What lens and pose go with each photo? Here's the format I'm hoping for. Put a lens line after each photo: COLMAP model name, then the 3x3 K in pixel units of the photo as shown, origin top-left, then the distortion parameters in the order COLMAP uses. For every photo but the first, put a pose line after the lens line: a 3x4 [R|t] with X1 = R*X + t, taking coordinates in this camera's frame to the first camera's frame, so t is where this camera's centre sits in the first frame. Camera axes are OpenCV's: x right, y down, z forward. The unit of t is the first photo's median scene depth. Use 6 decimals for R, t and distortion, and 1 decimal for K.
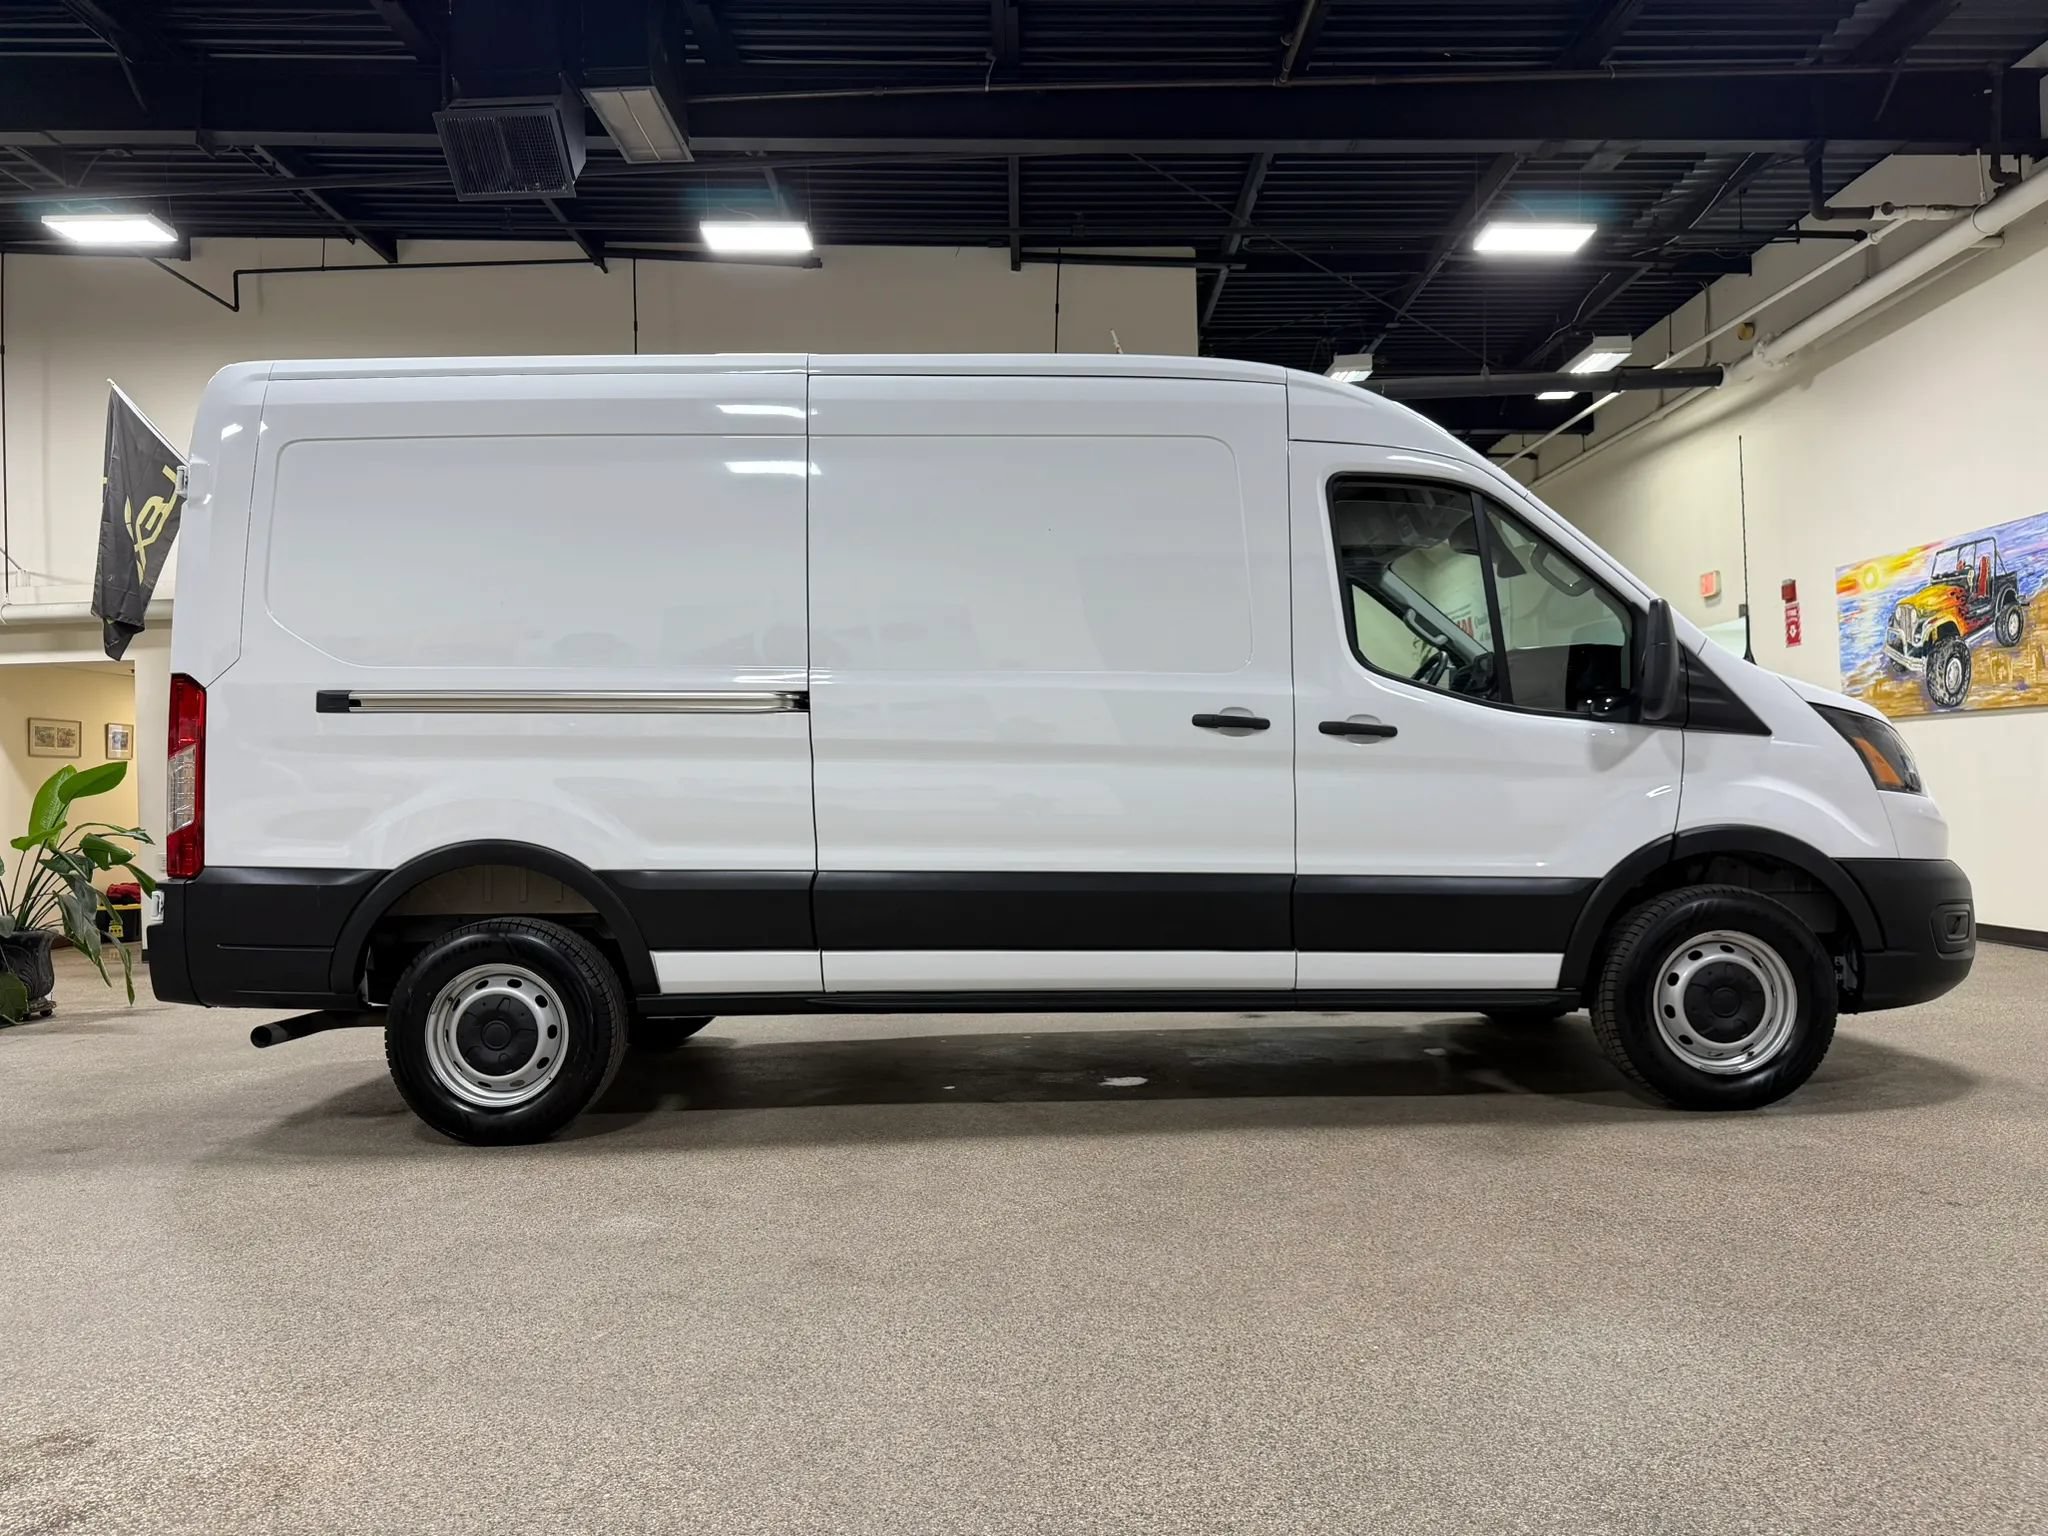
lens RADIAL K [[1437.1, 0, 1024.0], [0, 1437.1, 768.0], [0, 0, 1]] dist [0.002884, -0.002319]
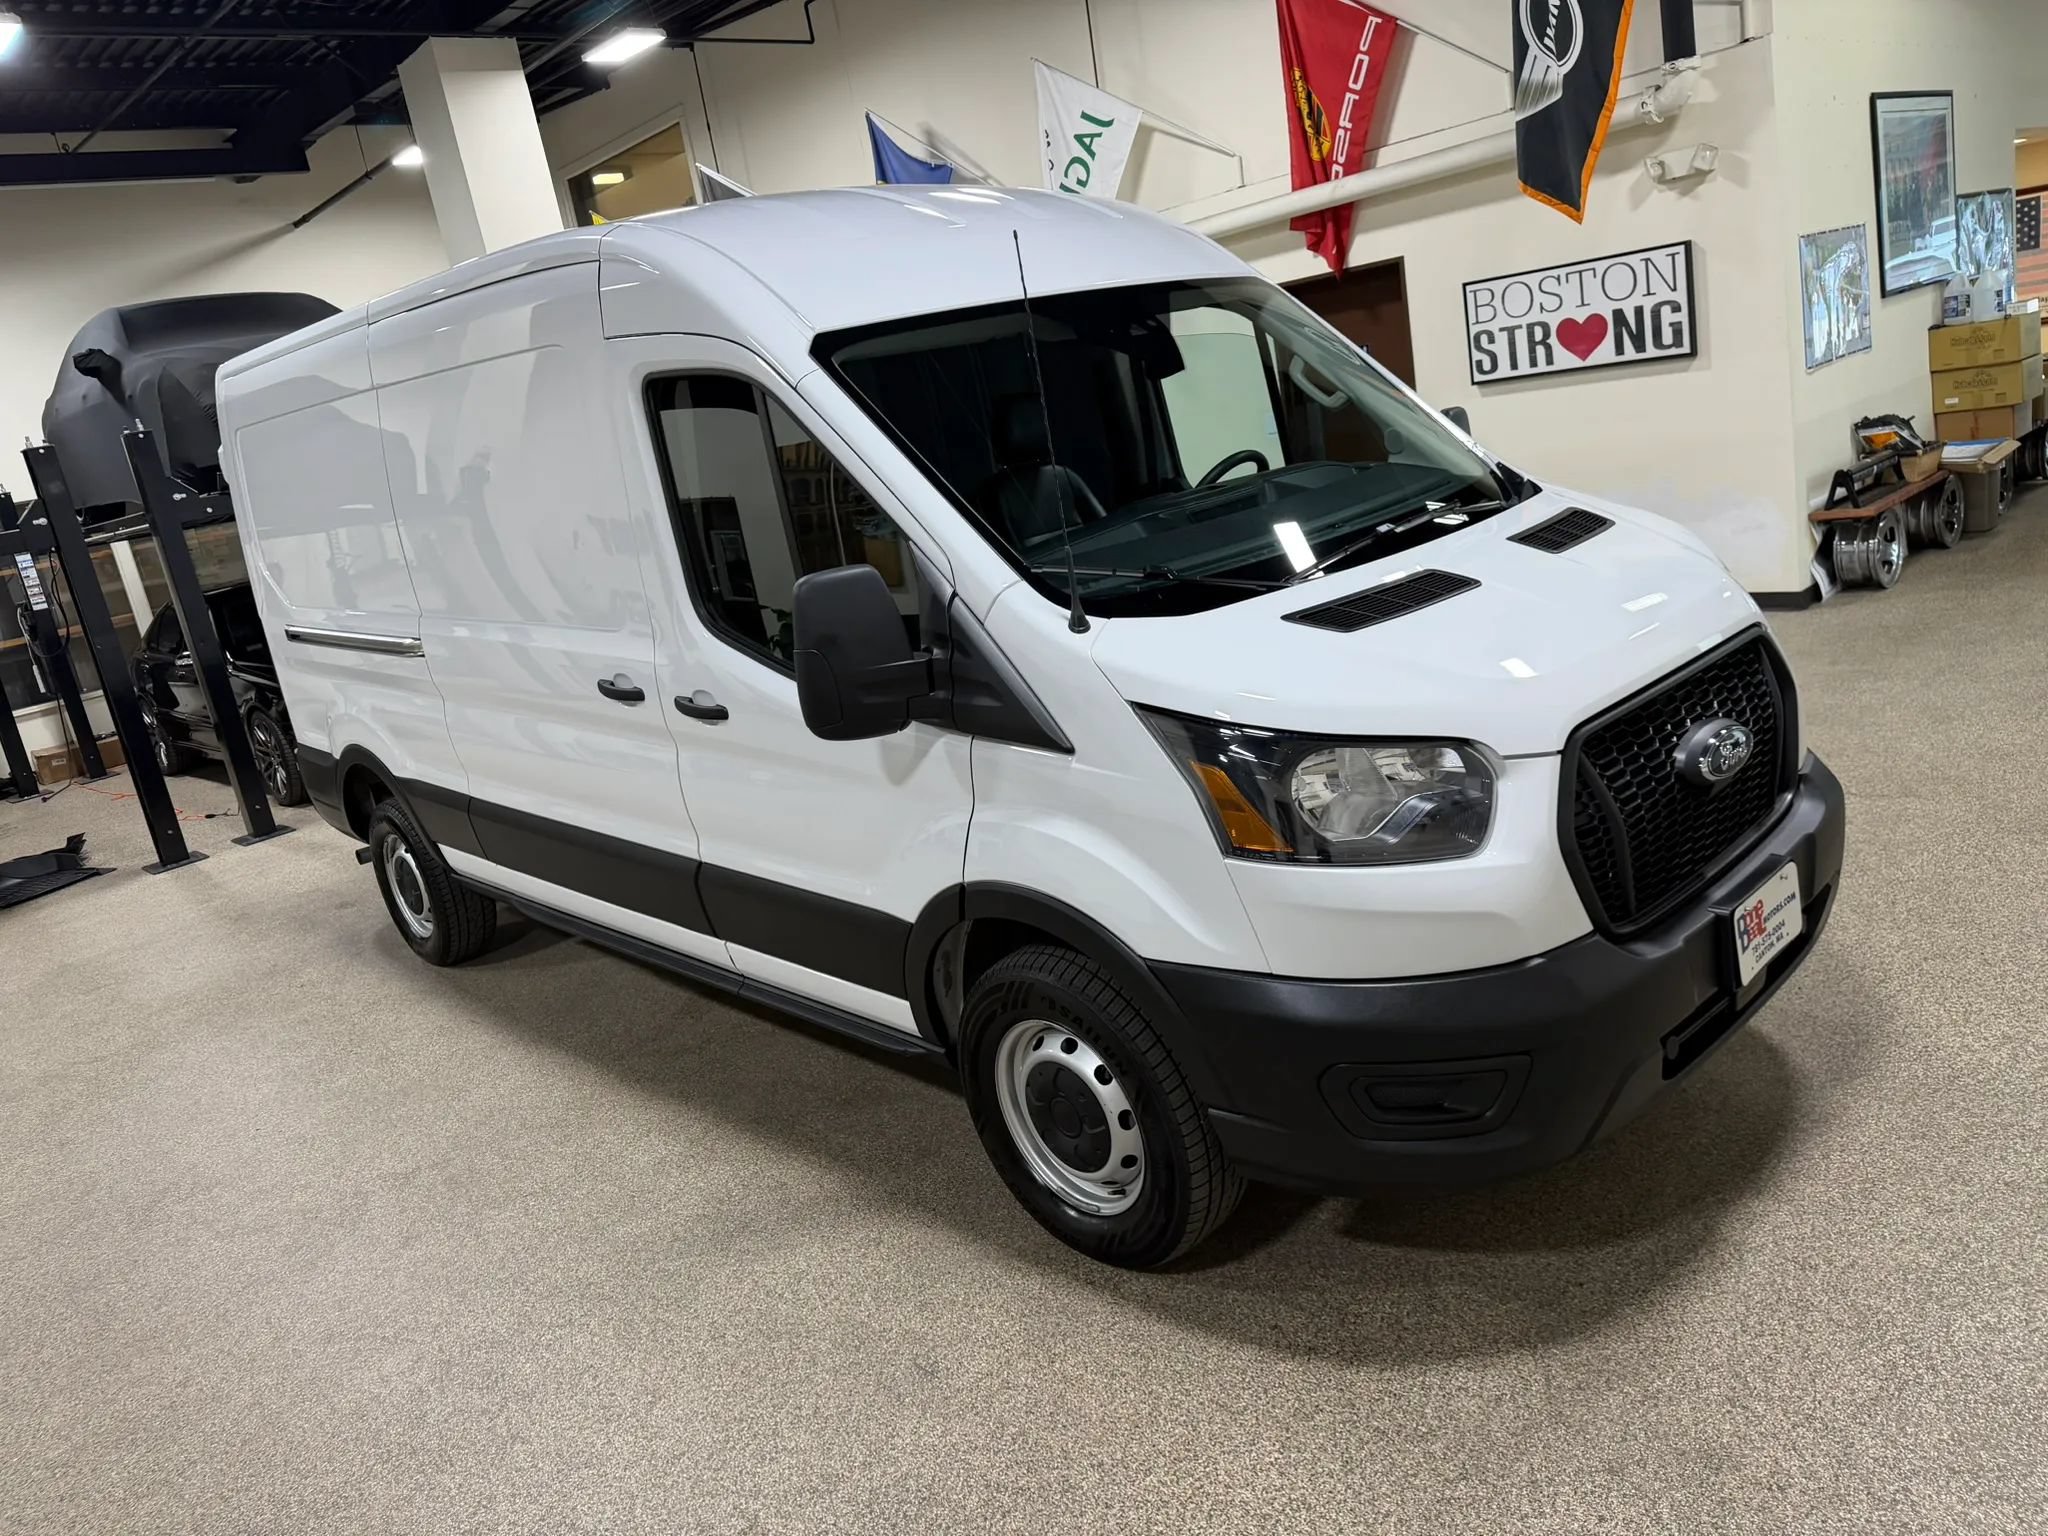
lens RADIAL K [[1462.0, 0, 1000.5], [0, 1462.0, 775.9], [0, 0, 1]] dist [-0.001780, -0.002407]
pose [[0.685692, 0.087465, -0.722618, 0.952465], [0.164912, 0.948272, 0.271263, -0.187192], [0.708965, -0.305171, 0.635798, 0.580031]]
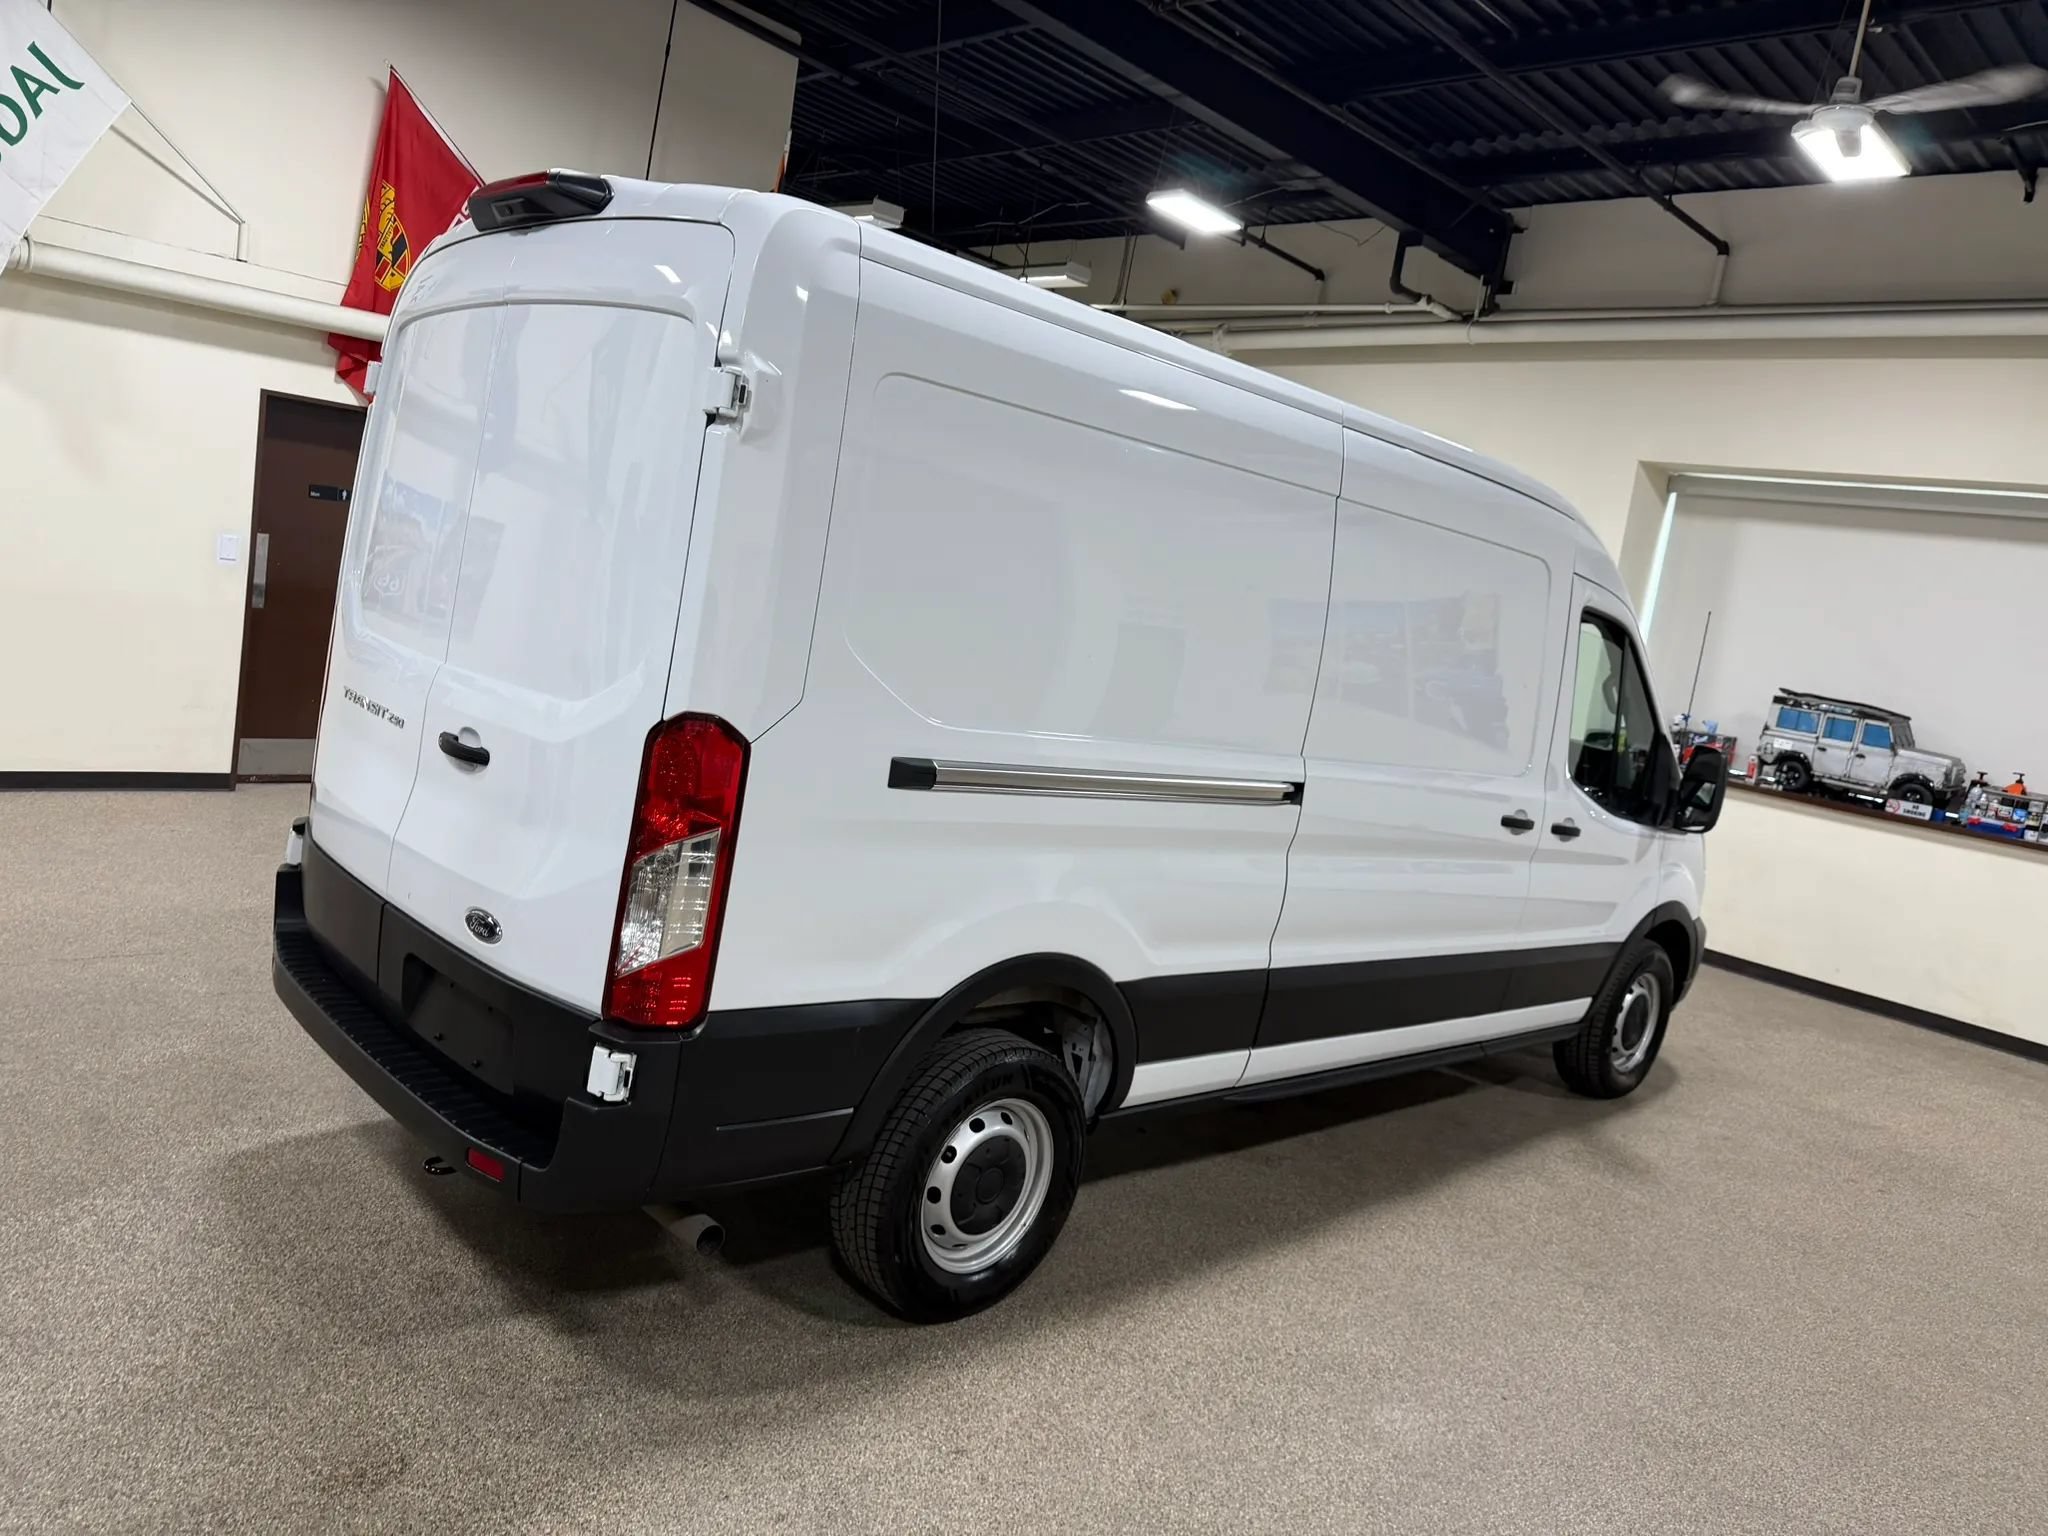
lens RADIAL K [[1478.6, 0, 1031.8], [0, 1478.6, 752.2], [0, 0, 1]] dist [0.007162, 0.001619]
pose [[0.717693, 0.051189, 0.694476, -0.944559], [-0.173600, 0.978959, 0.107246, -0.145359], [-0.674374, -0.197530, 0.711478, 0.436425]]
